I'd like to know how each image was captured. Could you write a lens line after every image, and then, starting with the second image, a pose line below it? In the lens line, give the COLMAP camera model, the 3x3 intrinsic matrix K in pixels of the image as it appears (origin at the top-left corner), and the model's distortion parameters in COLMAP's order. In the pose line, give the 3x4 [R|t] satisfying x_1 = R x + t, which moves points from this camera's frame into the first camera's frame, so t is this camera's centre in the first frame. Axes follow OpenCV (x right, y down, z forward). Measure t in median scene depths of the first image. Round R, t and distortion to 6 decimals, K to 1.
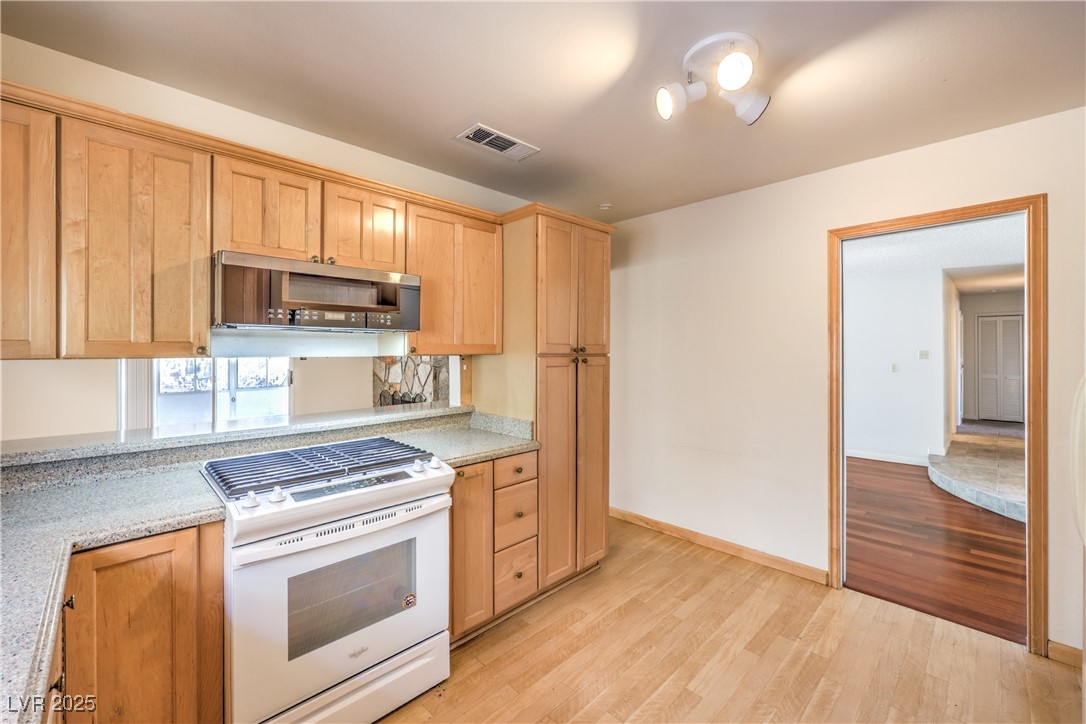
lens RADIAL K [[445.5, 0, 549.3], [0, 445.5, 352.8], [0, 0, 1]] dist [0.002432, 0.000348]
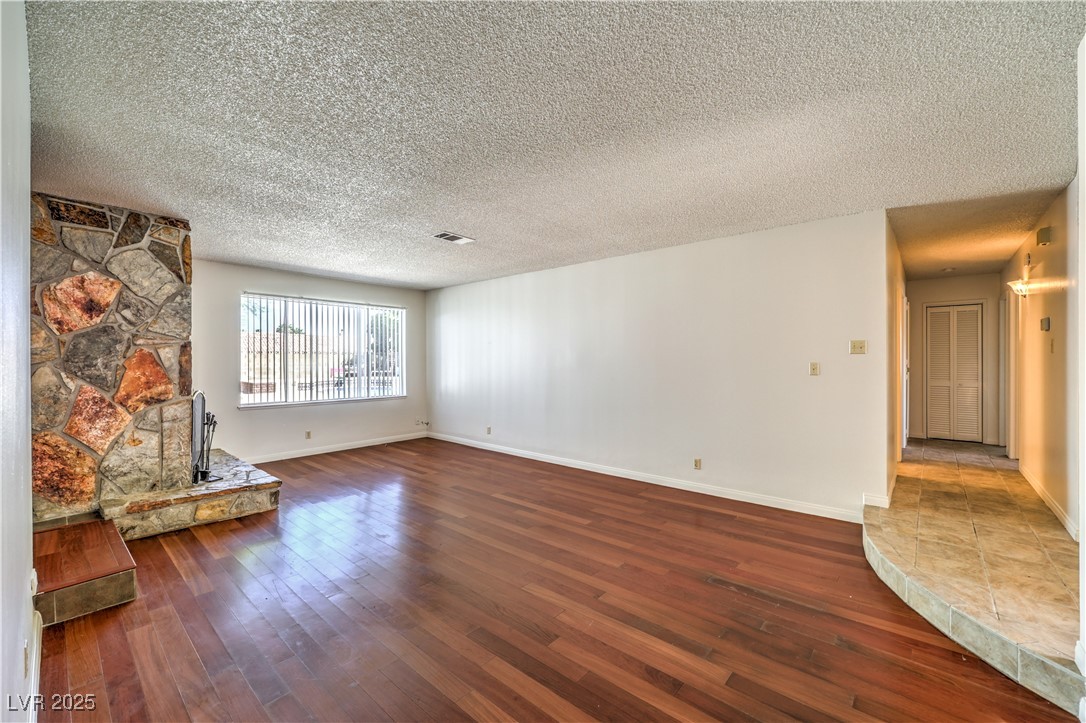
lens RADIAL K [[445.5, 0, 535.2], [0, 445.5, 362.8], [0, 0, 1]] dist [0.002432, 0.000348]
pose [[0.998051, 0.002486, 0.062357, 0.340394], [-0.002586, 0.999995, 0.001532, 0.026350], [-0.062353, -0.001691, 0.998053, 0.393281]]
